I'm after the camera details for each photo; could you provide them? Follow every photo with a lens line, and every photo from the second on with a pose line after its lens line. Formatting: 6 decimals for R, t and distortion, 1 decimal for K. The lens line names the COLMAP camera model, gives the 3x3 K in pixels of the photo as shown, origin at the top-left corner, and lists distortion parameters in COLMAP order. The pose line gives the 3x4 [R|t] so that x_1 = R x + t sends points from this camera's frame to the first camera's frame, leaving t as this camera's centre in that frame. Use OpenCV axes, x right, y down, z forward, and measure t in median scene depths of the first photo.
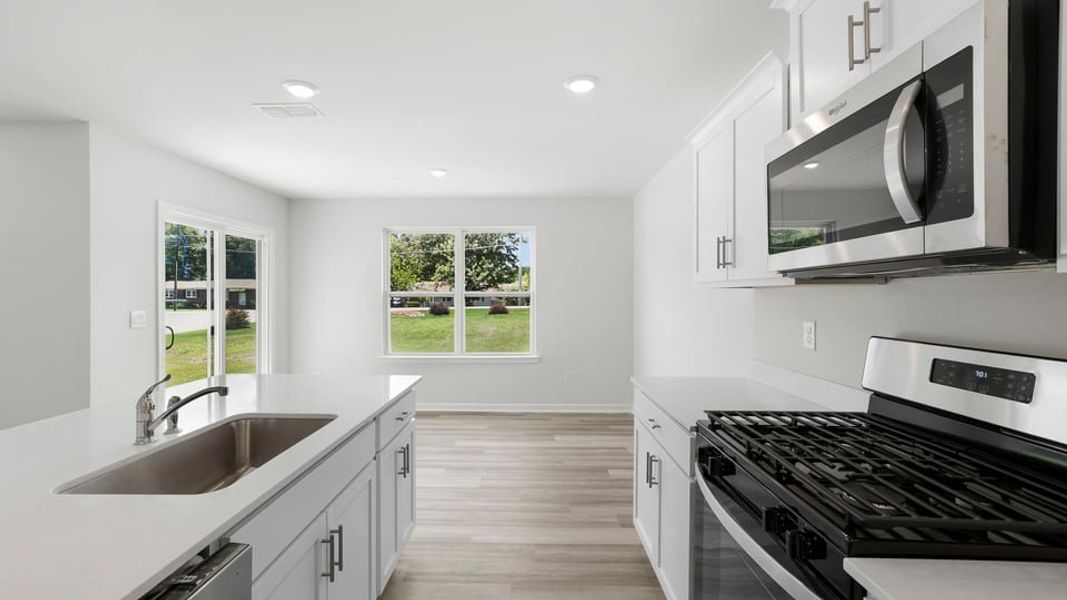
lens RADIAL K [[469.1, 0, 535.2], [0, 469.1, 296.3], [0, 0, 1]] dist [-0.029266, 0.003990]
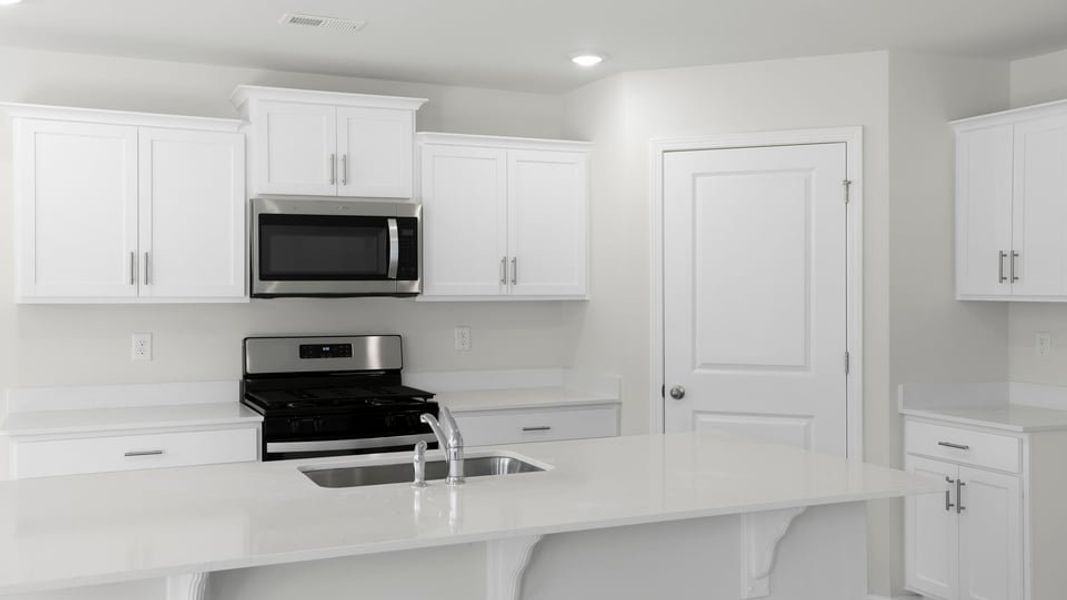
lens RADIAL K [[957.7, 0, 533.1], [0, 957.7, 307.3], [0, 0, 1]] dist [-0.030726, 0.030986]
pose [[-0.404383, 0.005274, 0.914575, -0.732543], [0.011751, 0.999931, -0.000570, 0.000655], [-0.914514, 0.010517, -0.404417, 0.426455]]
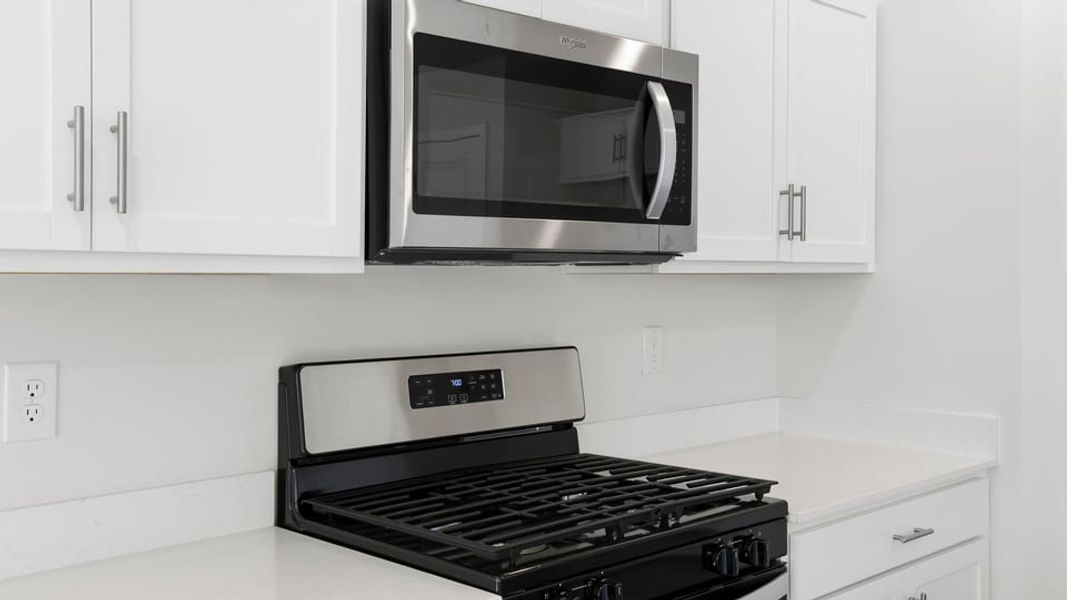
lens RADIAL K [[1028.1, 0, 532.7], [0, 1028.1, 306.1], [0, 0, 1]] dist [0.053330, 0.000000]
pose [[-0.692704, -0.005520, 0.721201, -0.120263], [0.013594, 0.999693, 0.020708, -0.002814], [-0.721094, 0.024148, -0.692417, 0.513616]]
